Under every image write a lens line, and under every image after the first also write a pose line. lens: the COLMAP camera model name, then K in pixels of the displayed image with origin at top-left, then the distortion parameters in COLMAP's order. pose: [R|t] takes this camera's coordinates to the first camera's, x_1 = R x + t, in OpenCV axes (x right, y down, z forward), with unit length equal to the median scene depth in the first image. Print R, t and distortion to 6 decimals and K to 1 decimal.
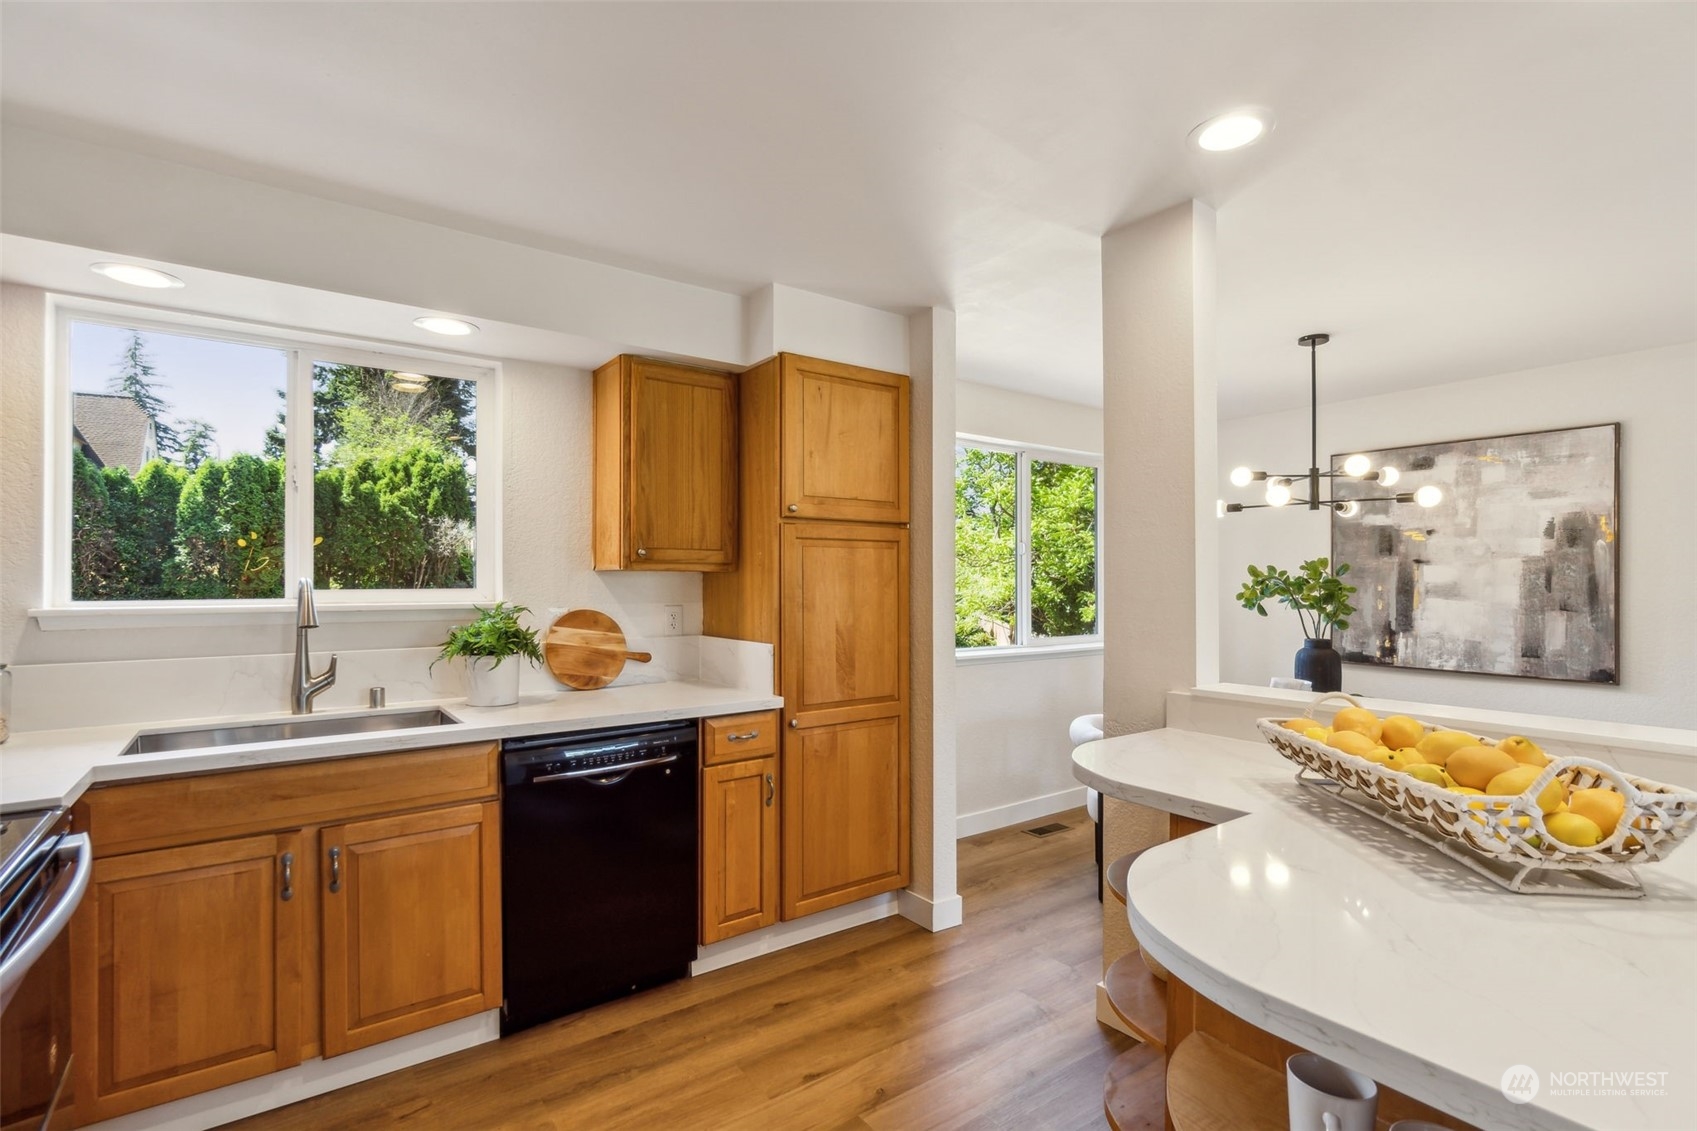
lens RADIAL K [[796.0, 0, 825.8], [0, 796.0, 577.8], [0, 0, 1]] dist [-0.008178, 0.002360]
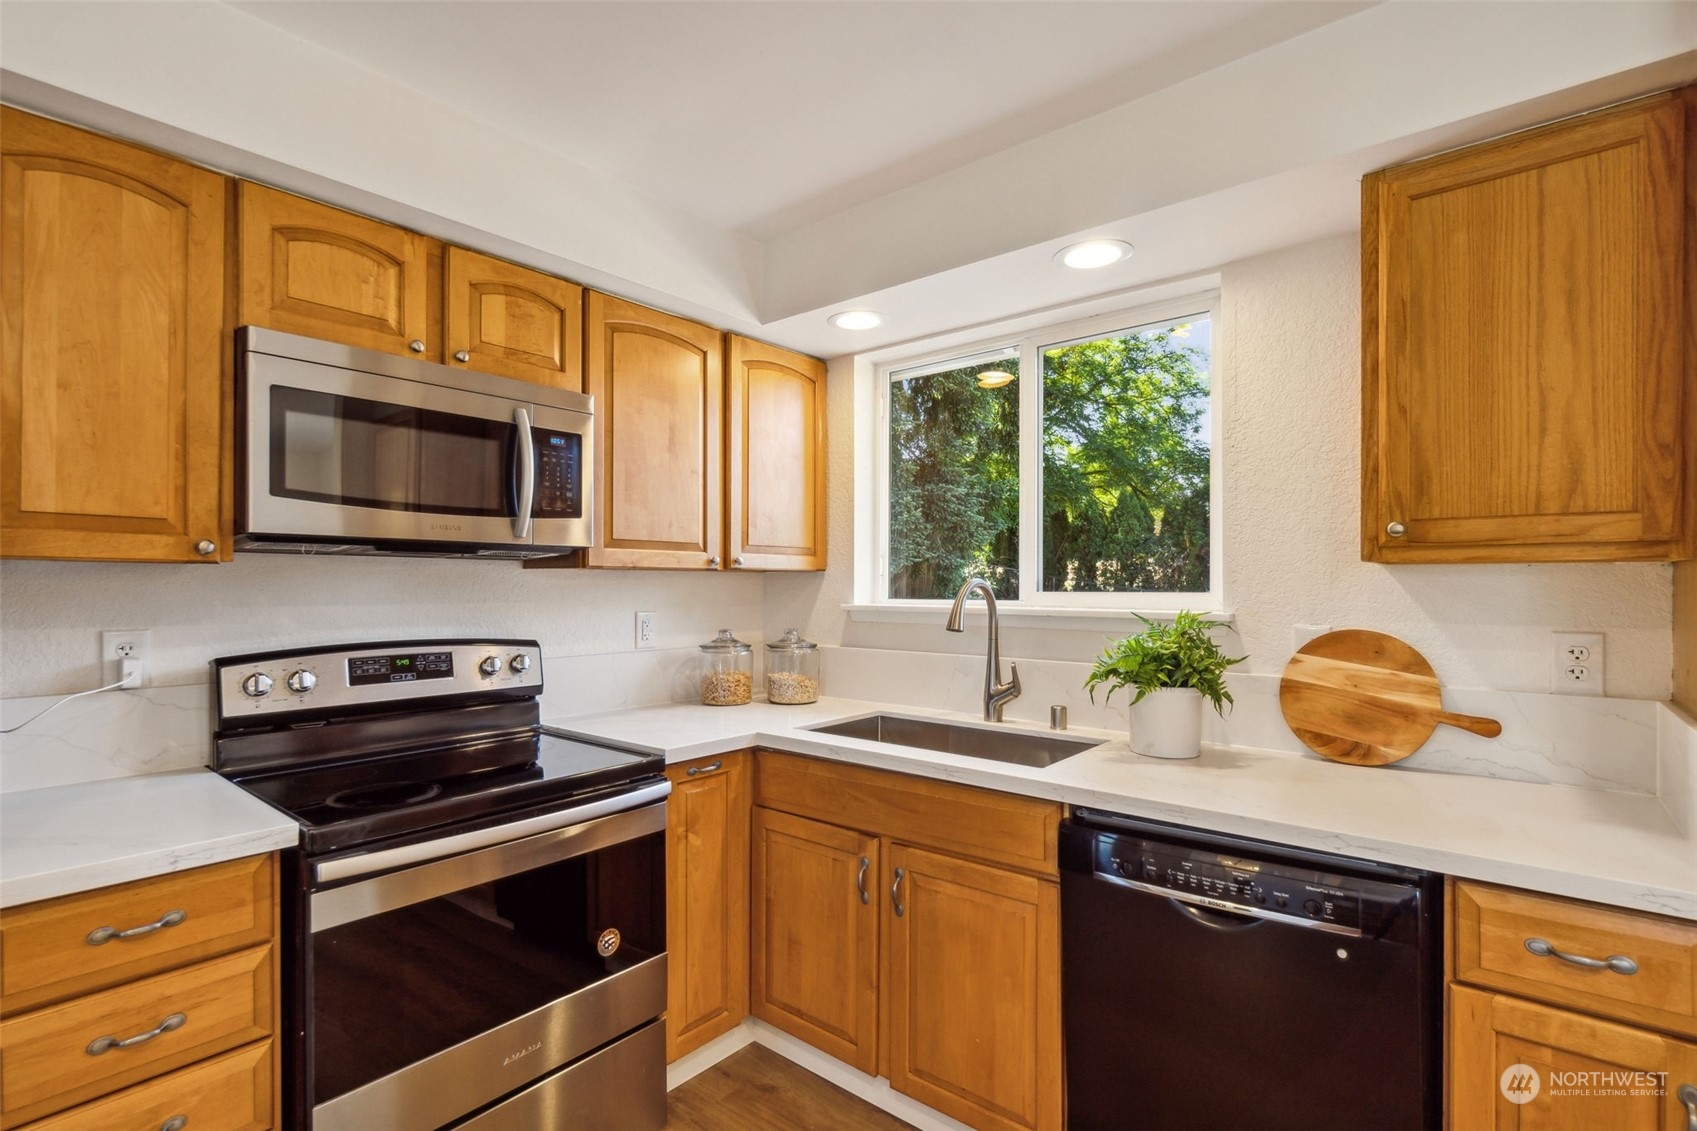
lens RADIAL K [[796.0, 0, 836.0], [0, 796.0, 583.3], [0, 0, 1]] dist [-0.008178, 0.002360]
pose [[0.254144, 0.001547, -0.967165, 0.181874], [0.003353, 0.999991, 0.002481, 0.002128], [0.967160, -0.003874, 0.254137, 0.478800]]
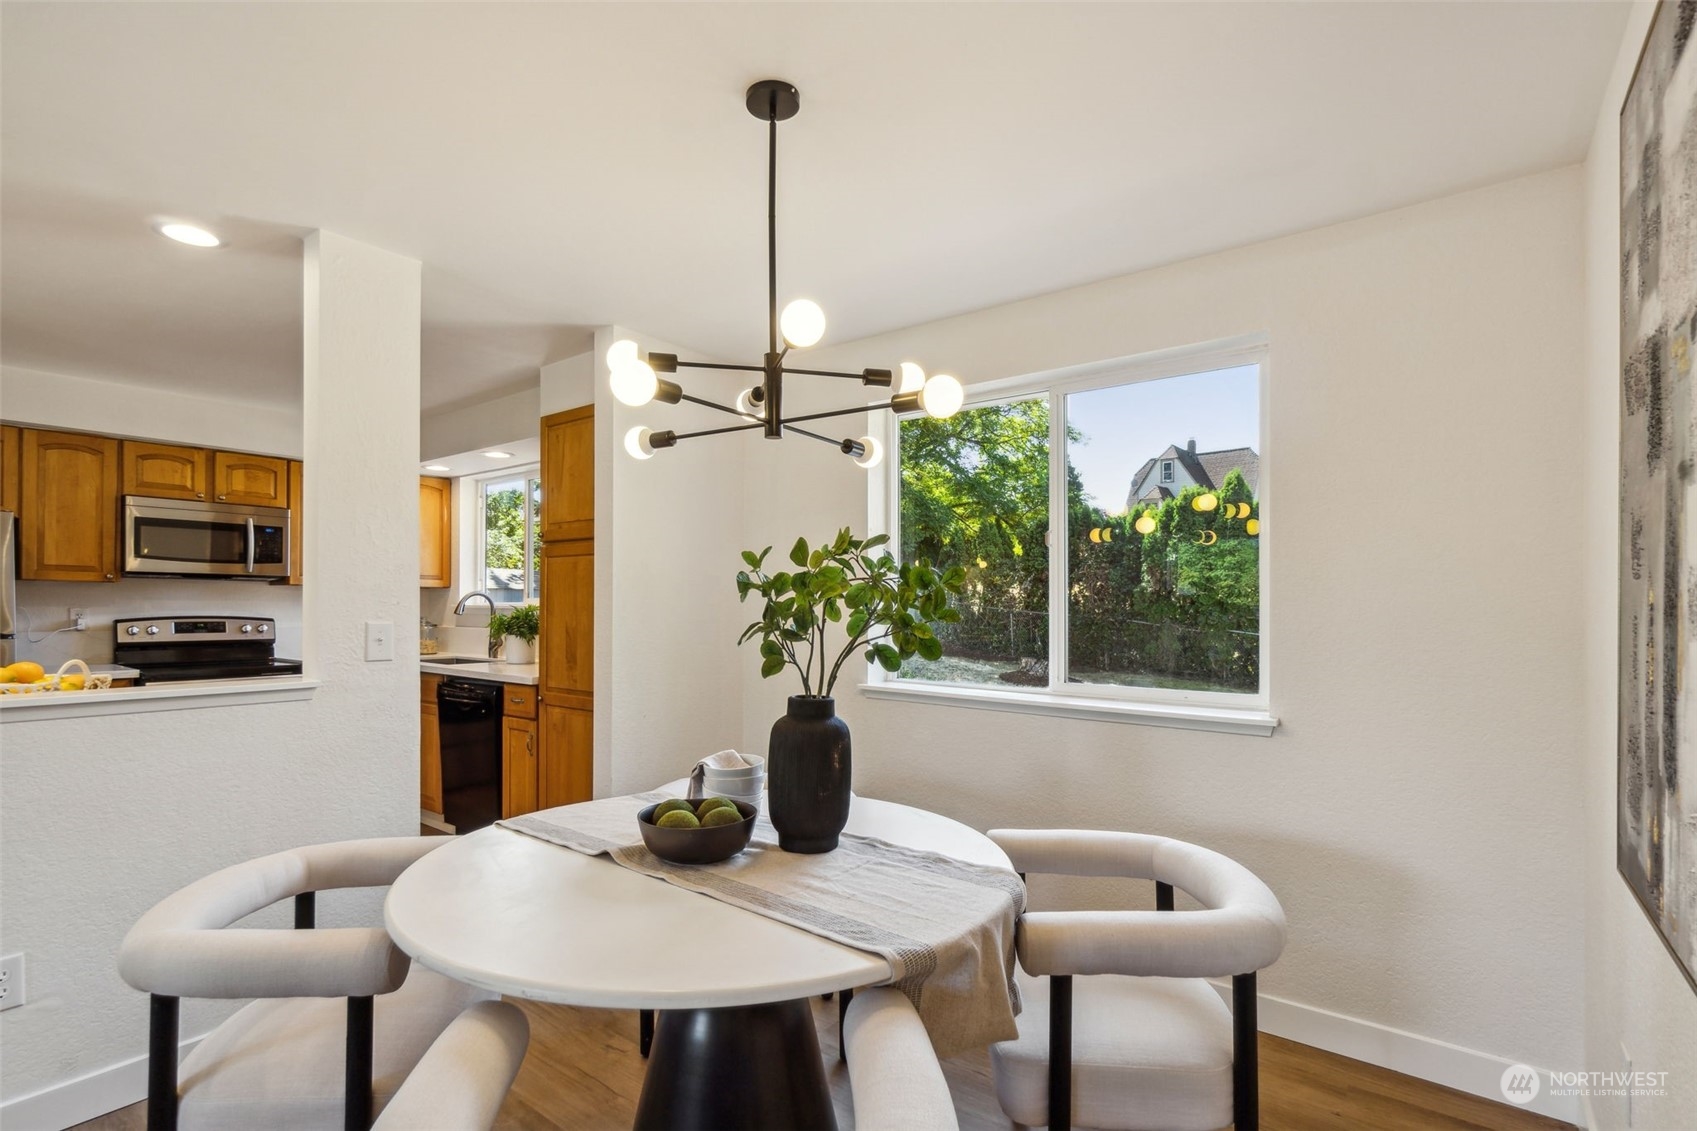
lens RADIAL K [[796.0, 0, 828.2], [0, 796.0, 601.6], [0, 0, 1]] dist [-0.008178, 0.002360]
pose [[0.283230, -0.000560, -0.959052, 1.288425], [-0.000923, 0.999999, -0.000857, 0.023373], [0.959052, 0.001128, 0.283229, 1.038946]]
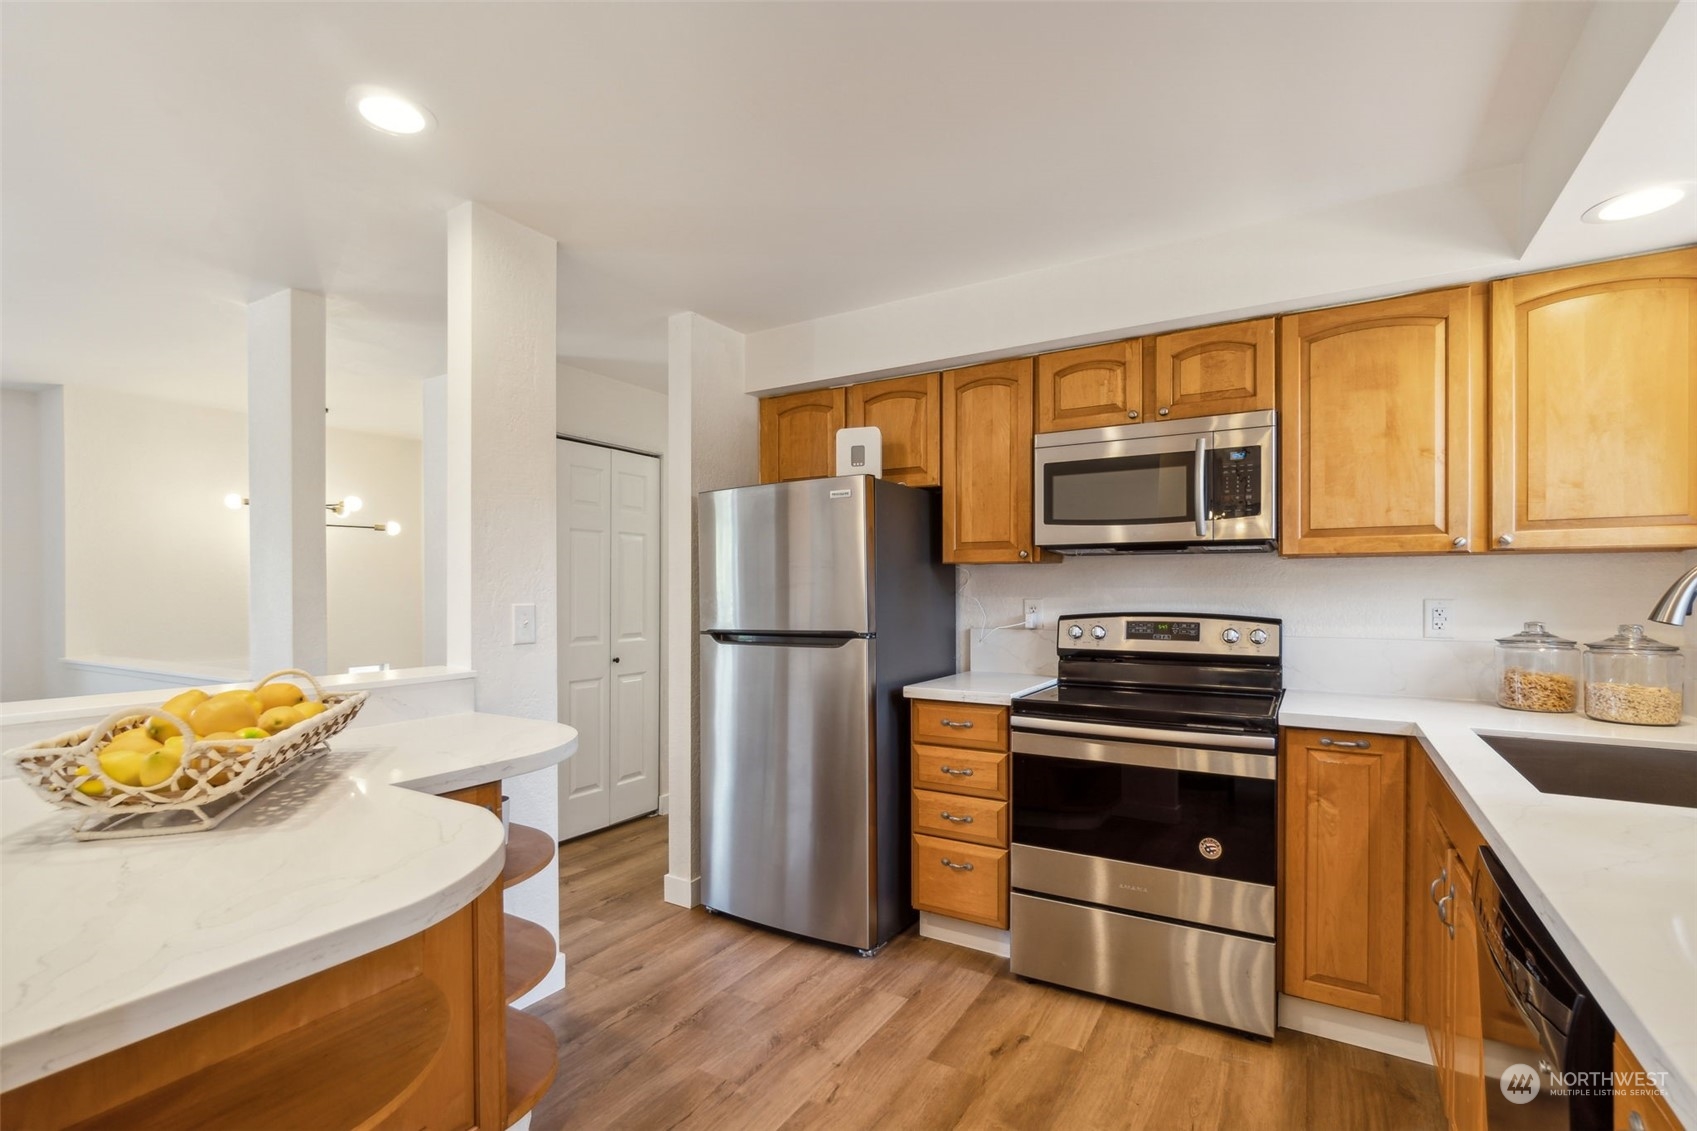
lens RADIAL K [[796.0, 0, 816.6], [0, 796.0, 597.0], [0, 0, 1]] dist [-0.008178, 0.002360]
pose [[-0.925855, 0.005902, -0.377834, 0.199002], [0.004153, 0.999977, 0.005444, 0.025448], [0.377857, 0.003471, -0.925858, 1.033712]]
